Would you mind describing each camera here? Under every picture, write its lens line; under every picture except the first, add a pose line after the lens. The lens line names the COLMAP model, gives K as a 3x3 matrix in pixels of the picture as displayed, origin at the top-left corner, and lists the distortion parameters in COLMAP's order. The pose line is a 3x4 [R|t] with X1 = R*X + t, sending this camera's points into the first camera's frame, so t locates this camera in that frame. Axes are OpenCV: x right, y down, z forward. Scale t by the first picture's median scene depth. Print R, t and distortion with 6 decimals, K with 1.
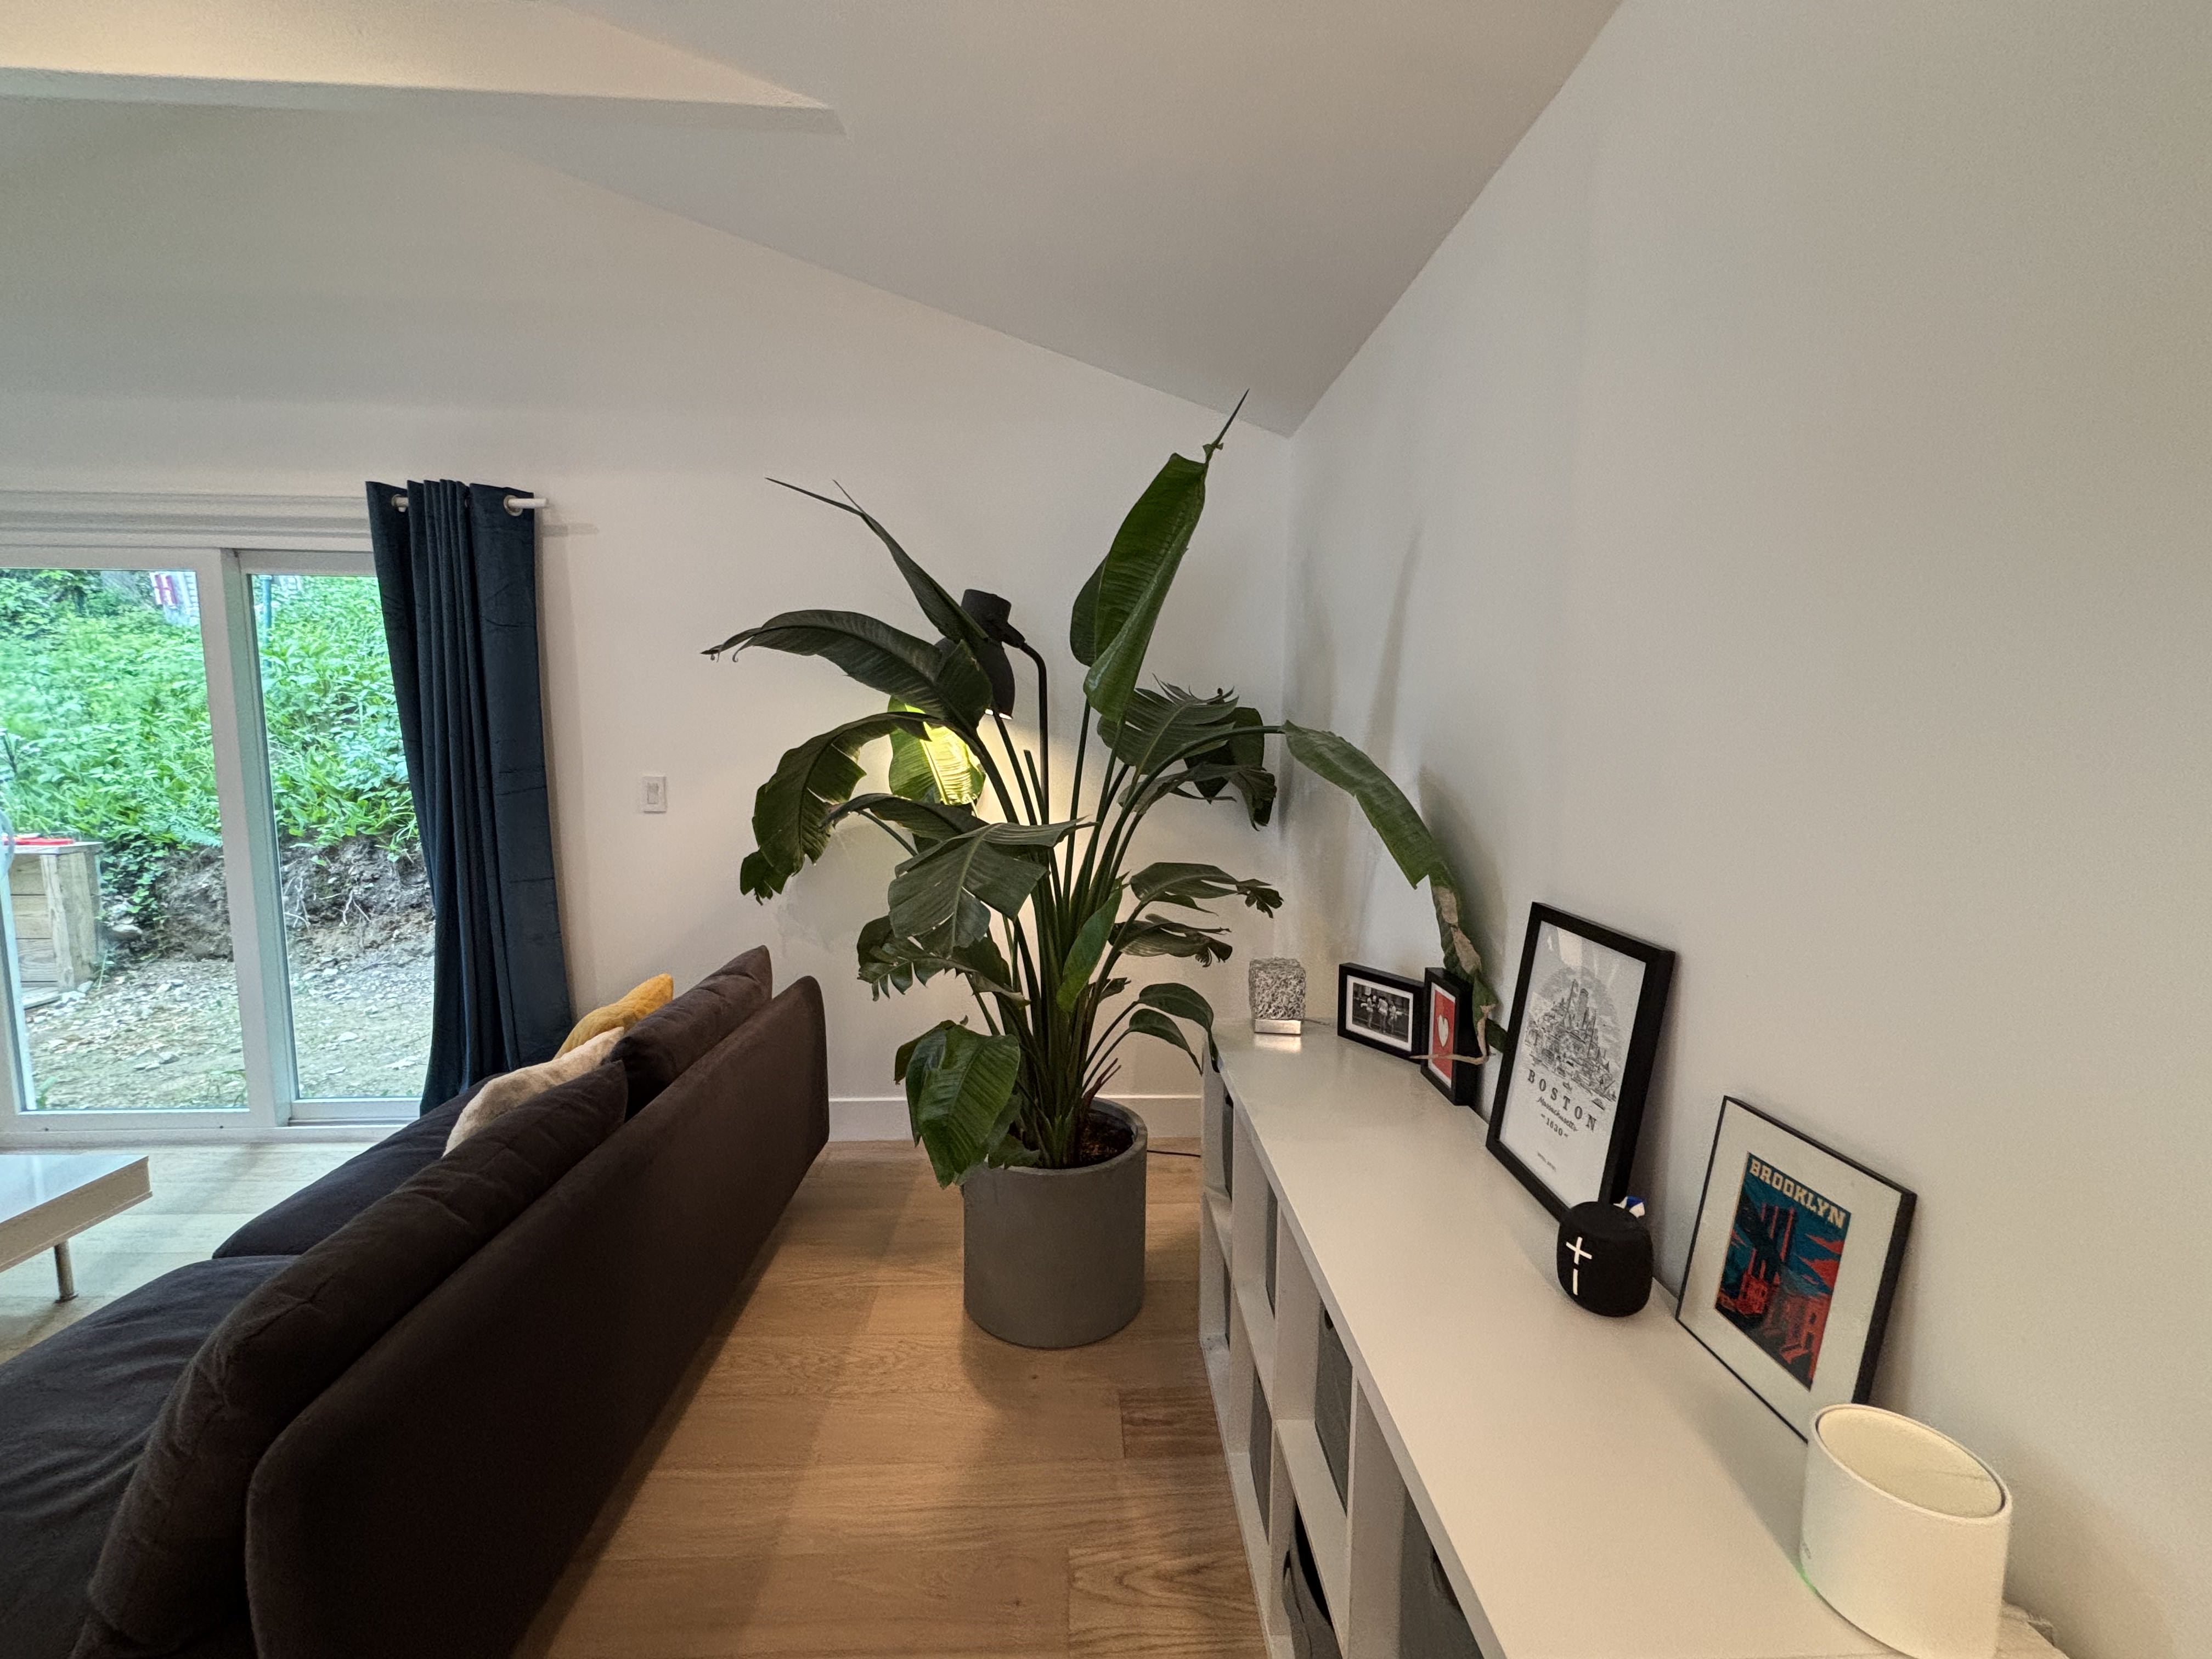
lens RADIAL K [[901.7, 0, 1098.2], [0, 901.7, 823.3], [0, 0, 1]] dist [-0.002316, -0.000032]
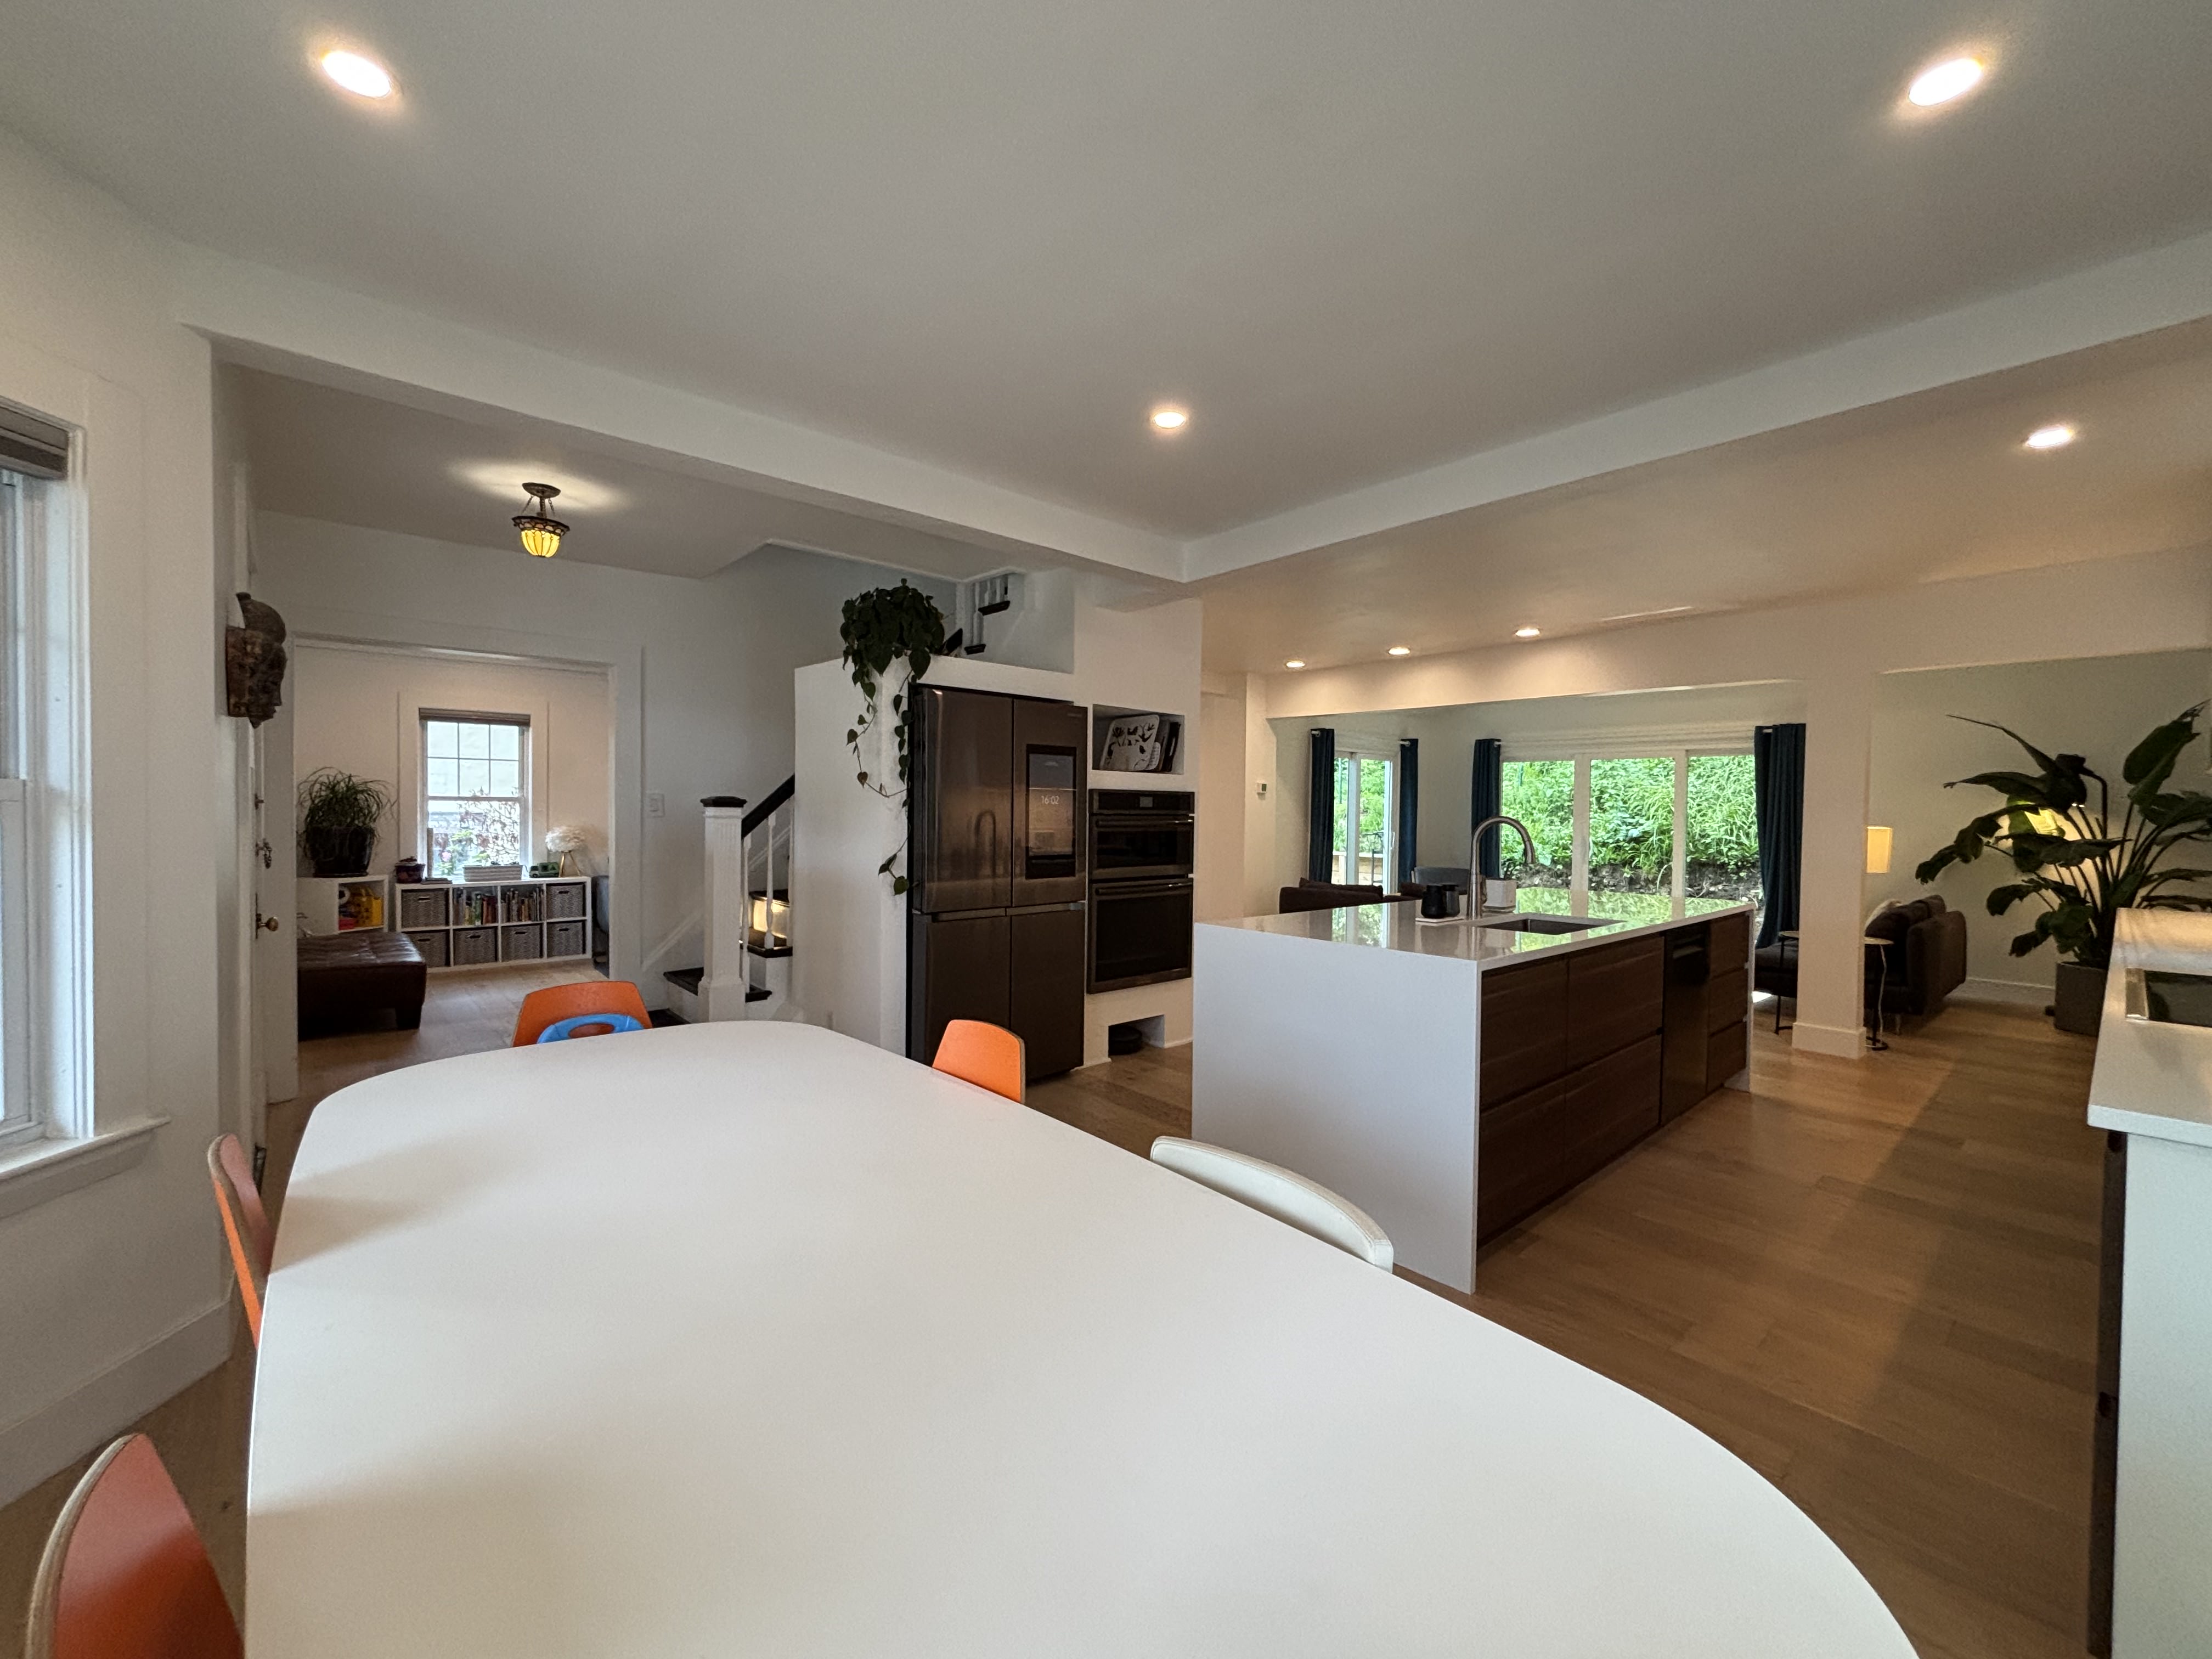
lens RADIAL K [[901.7, 0, 1098.2], [0, 901.7, 823.3], [0, 0, 1]] dist [-0.002316, -0.000032]
pose [[0.628646, 0.012479, -0.777591, 0.112561], [-0.091603, 0.994099, -0.058103, 0.304995], [0.772278, 0.107756, 0.626080, -2.497846]]
